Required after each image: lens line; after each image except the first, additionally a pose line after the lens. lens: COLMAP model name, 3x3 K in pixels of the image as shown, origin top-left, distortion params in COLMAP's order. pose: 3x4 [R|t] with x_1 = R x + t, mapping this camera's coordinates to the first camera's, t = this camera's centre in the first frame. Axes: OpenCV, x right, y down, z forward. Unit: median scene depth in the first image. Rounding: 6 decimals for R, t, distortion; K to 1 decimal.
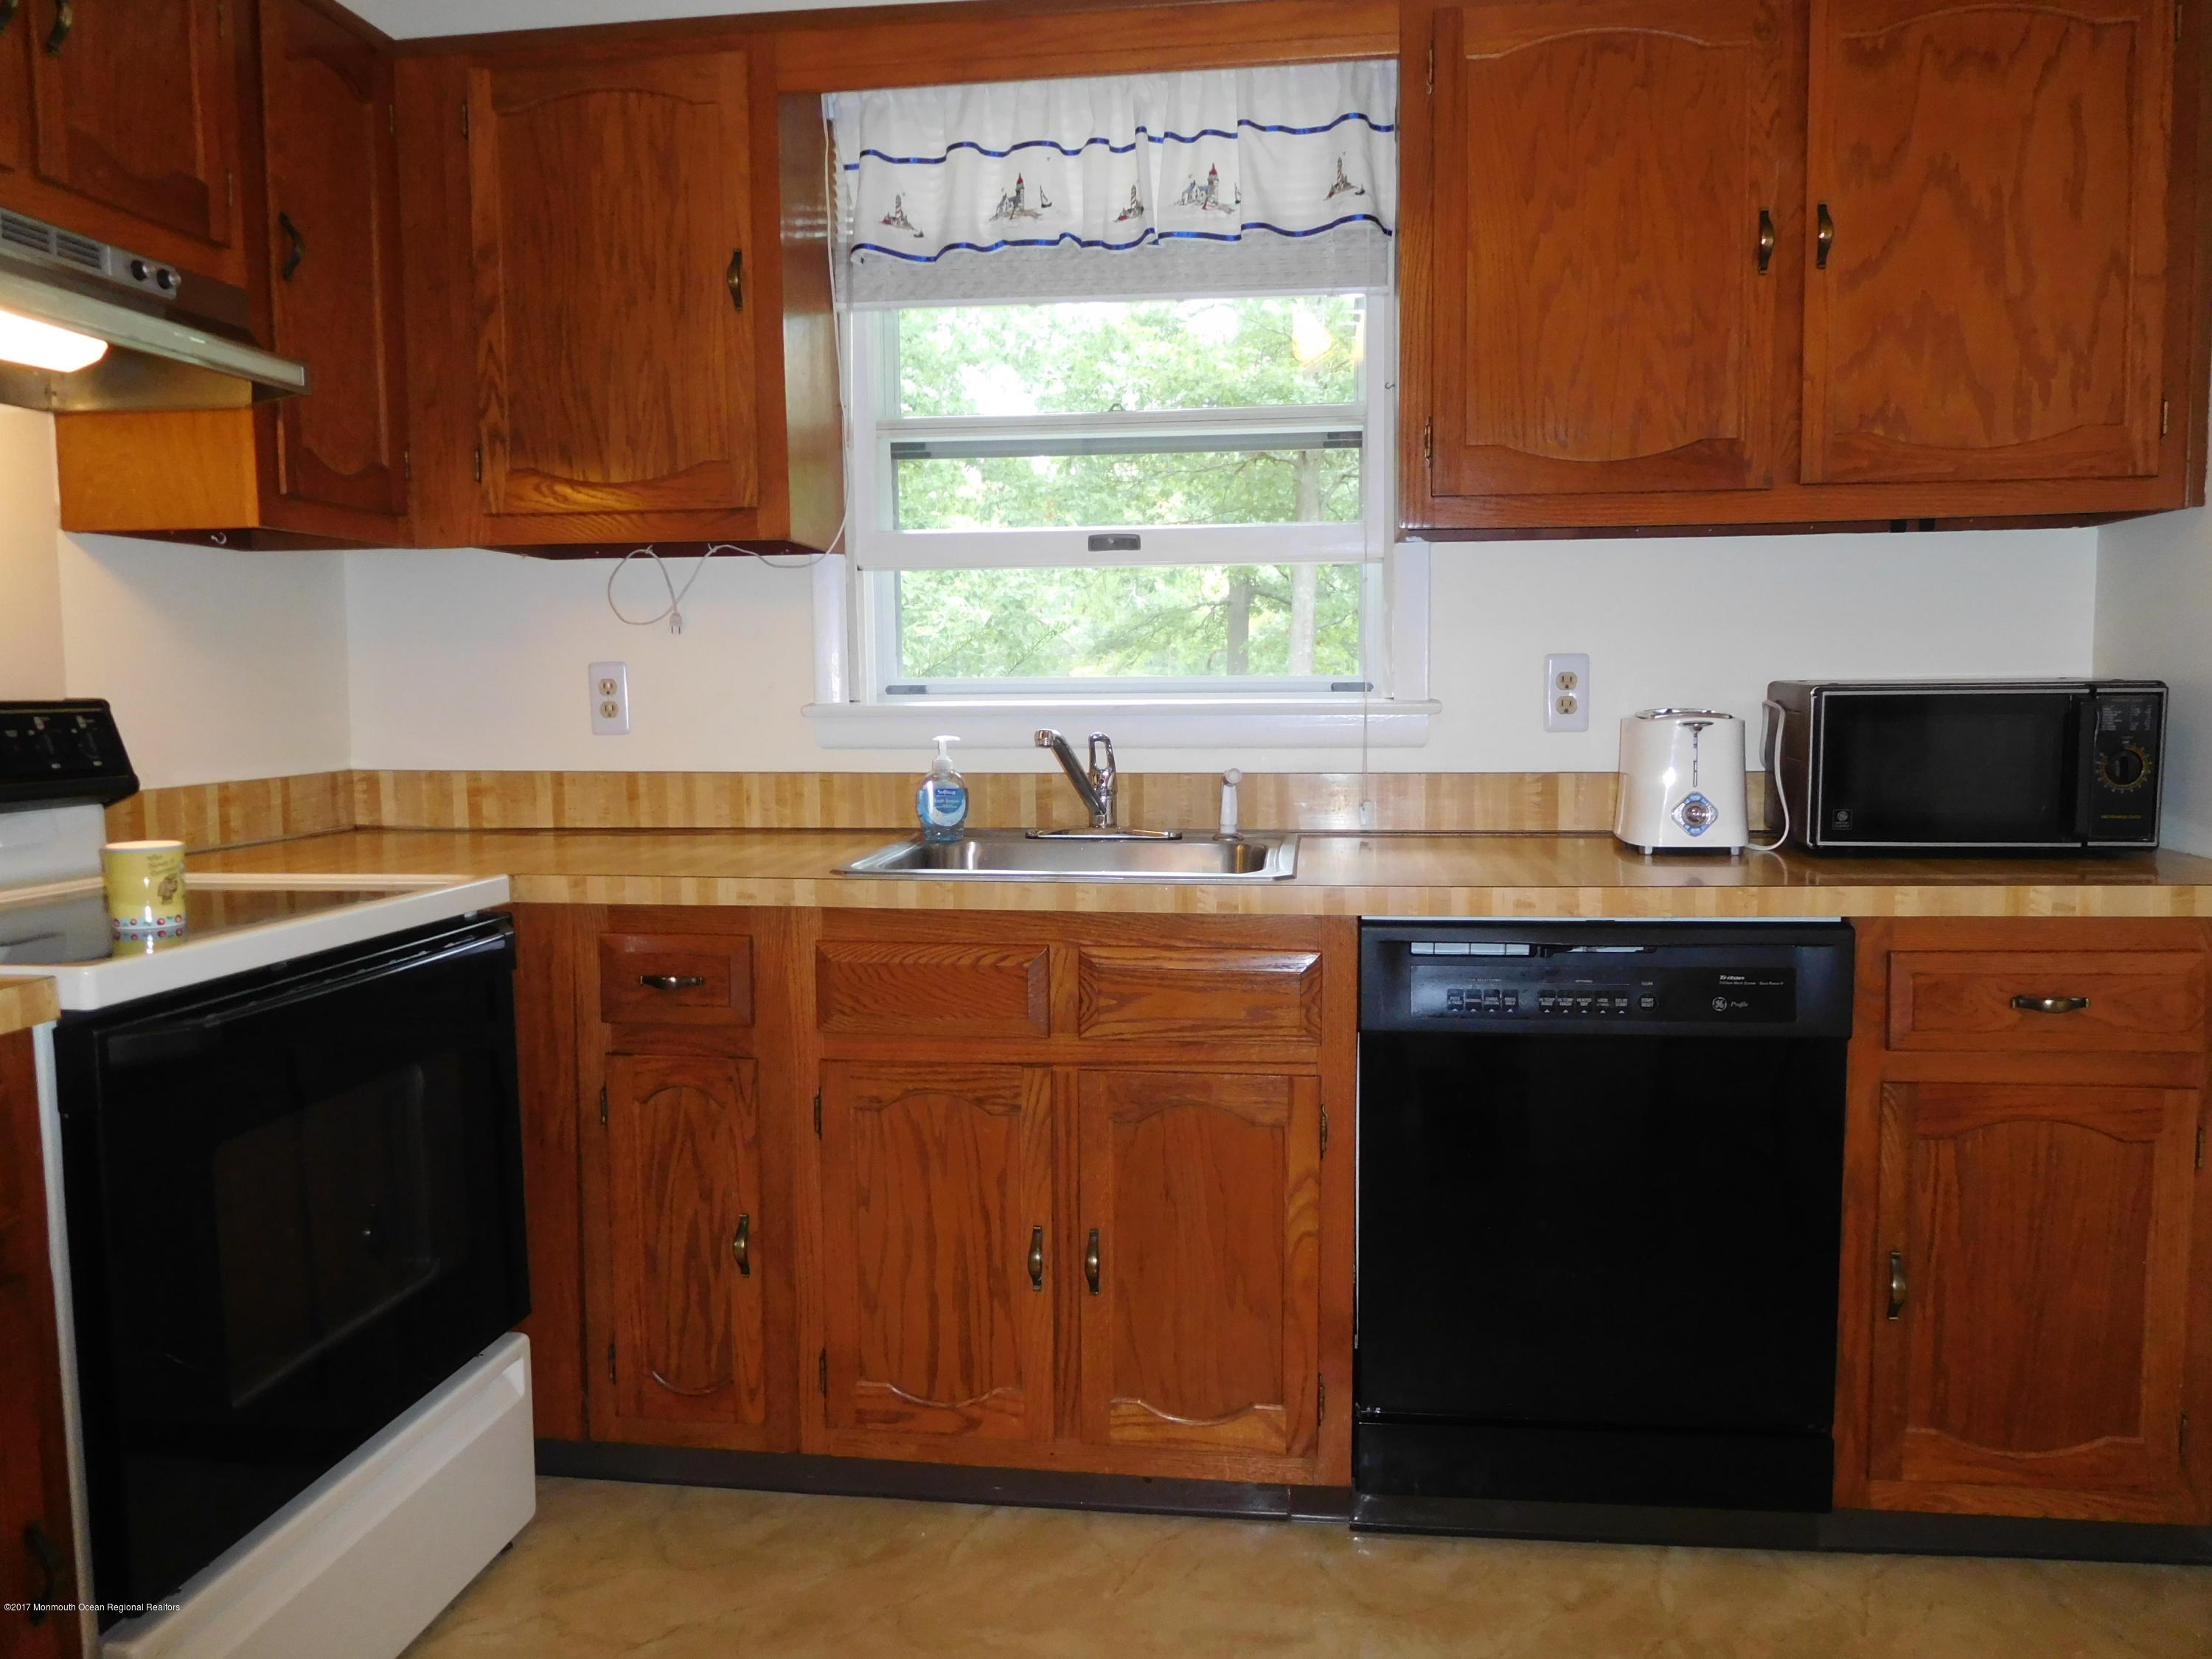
lens RADIAL K [[1661.6, 0, 1102.0], [0, 1661.6, 834.3], [0, 0, 1]] dist [-0.014258, 0.001450]
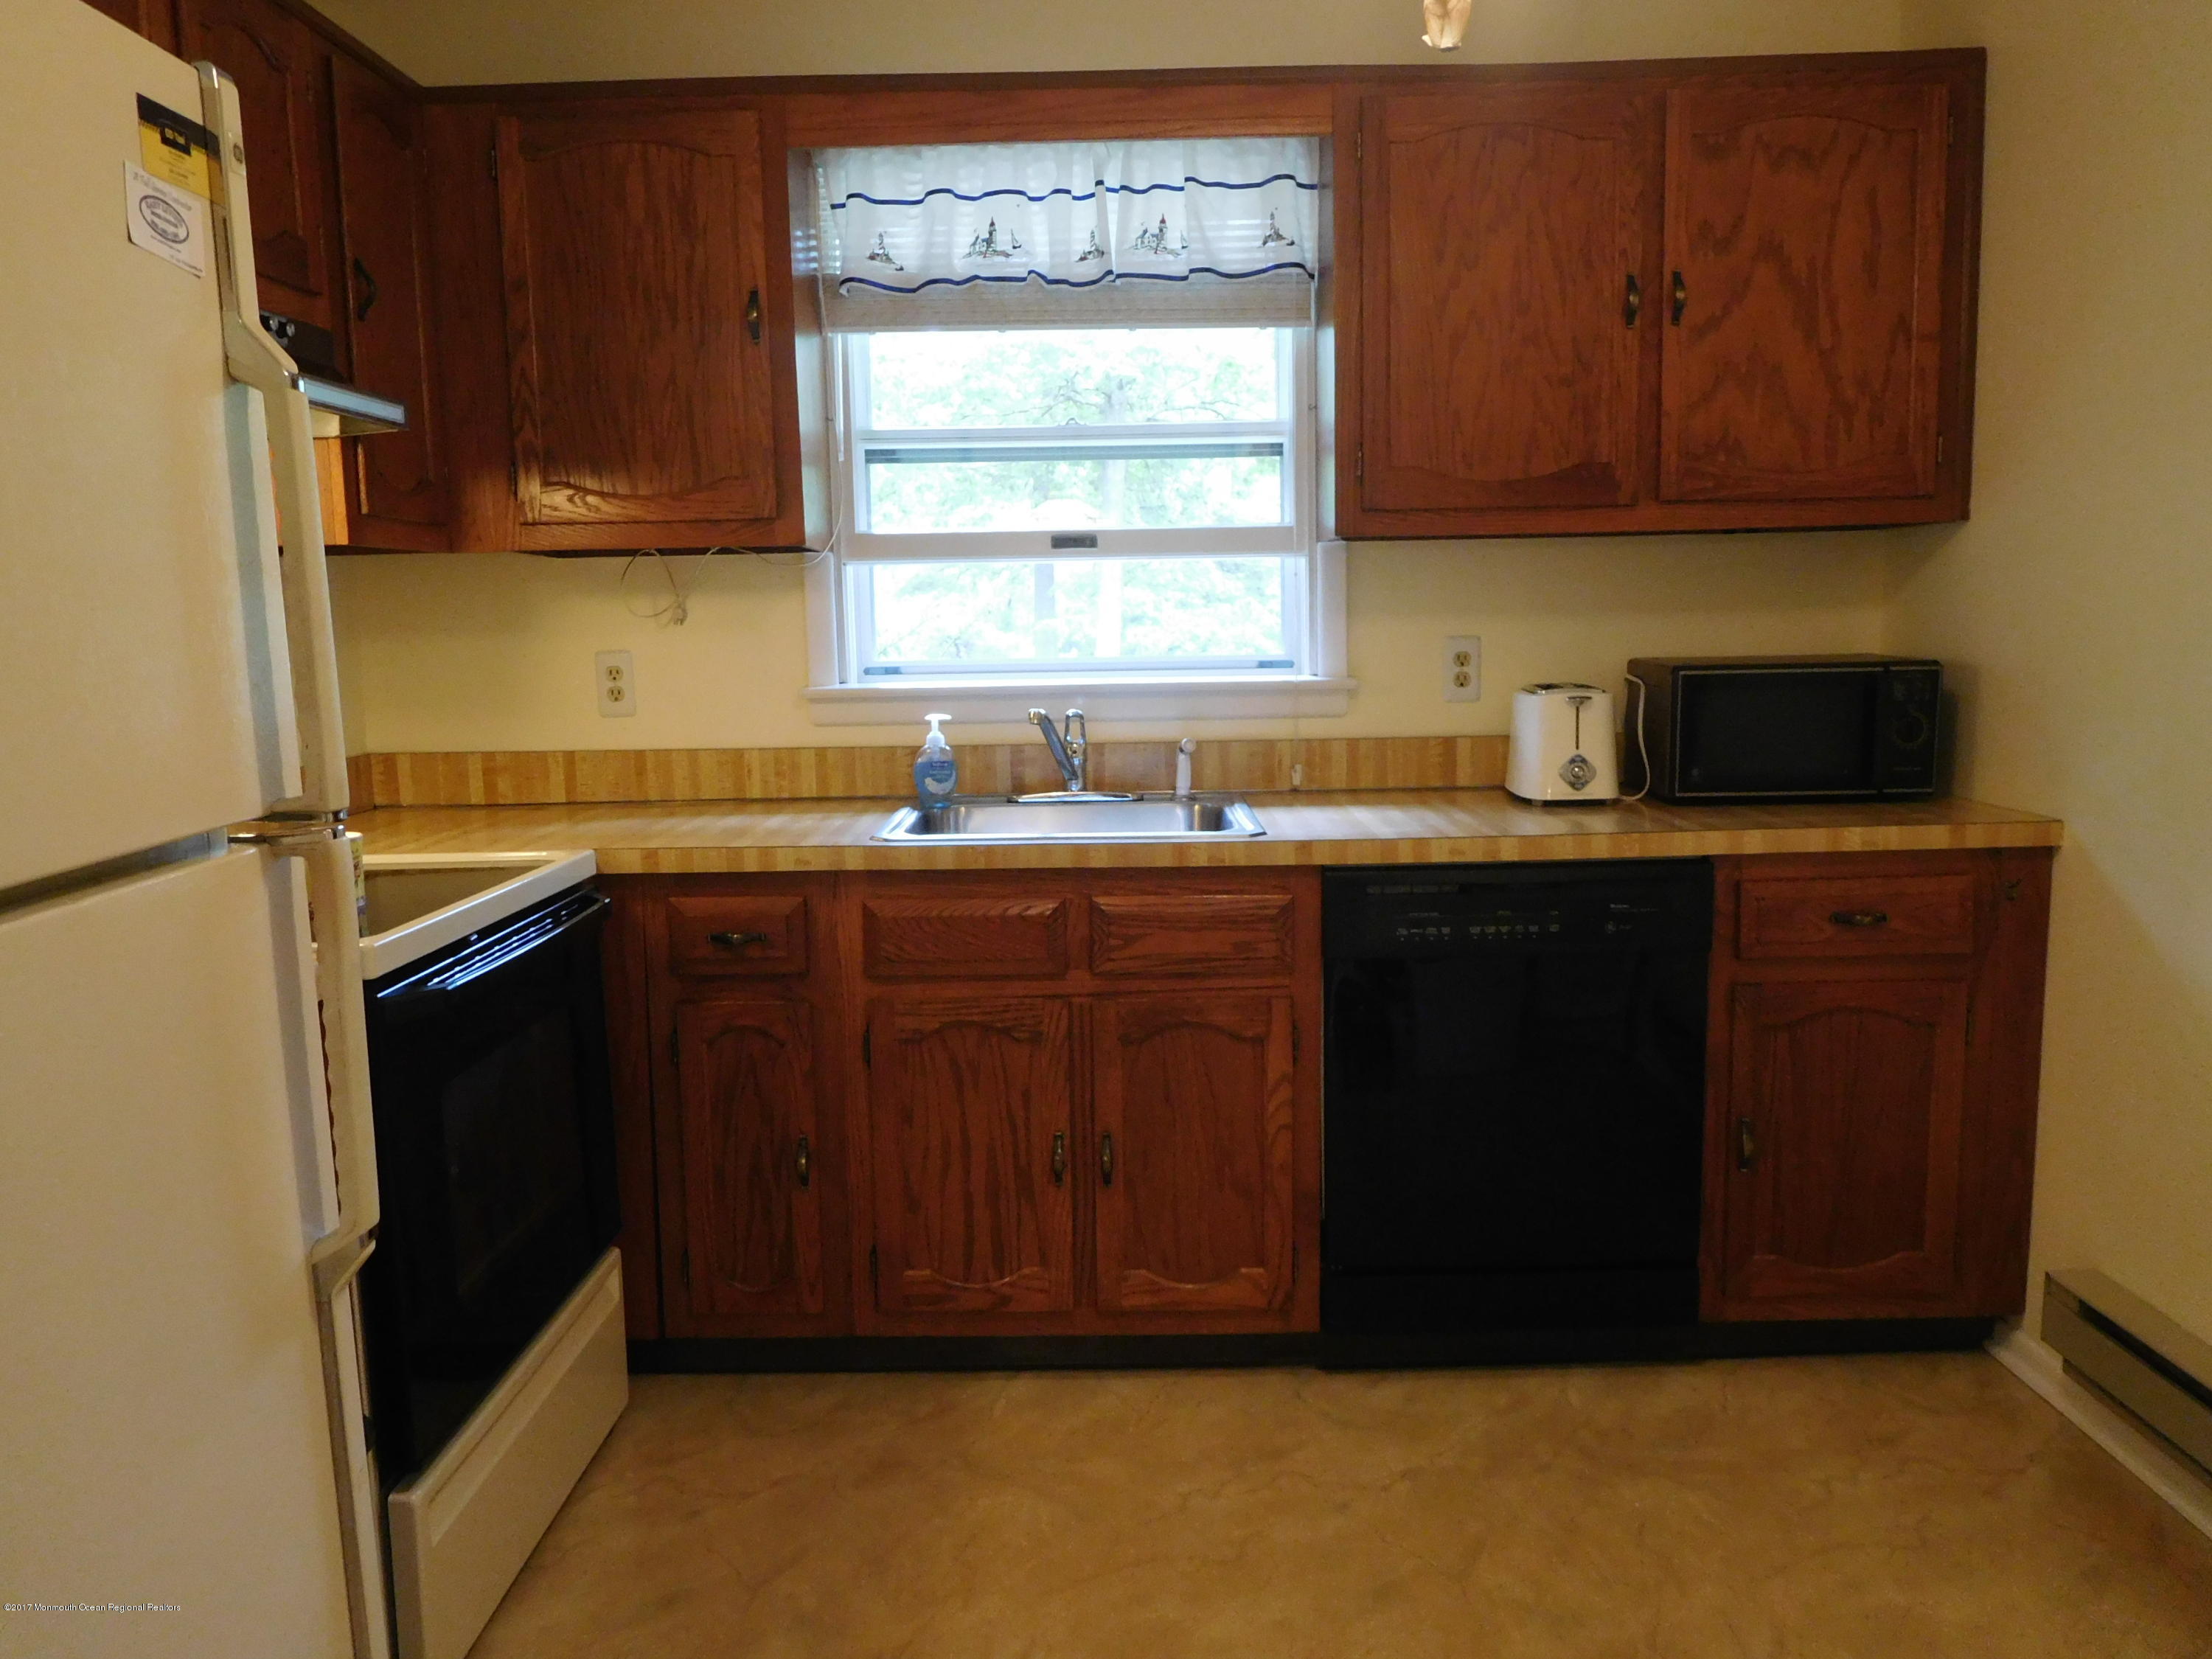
lens RADIAL K [[1661.6, 0, 1102.0], [0, 1661.6, 834.3], [0, 0, 1]] dist [-0.014258, 0.001450]
pose [[0.992193, -0.026308, 0.121905, -0.142643], [0.021725, 0.999012, 0.038775, -0.022176], [-0.122804, -0.035824, 0.991784, -0.172012]]
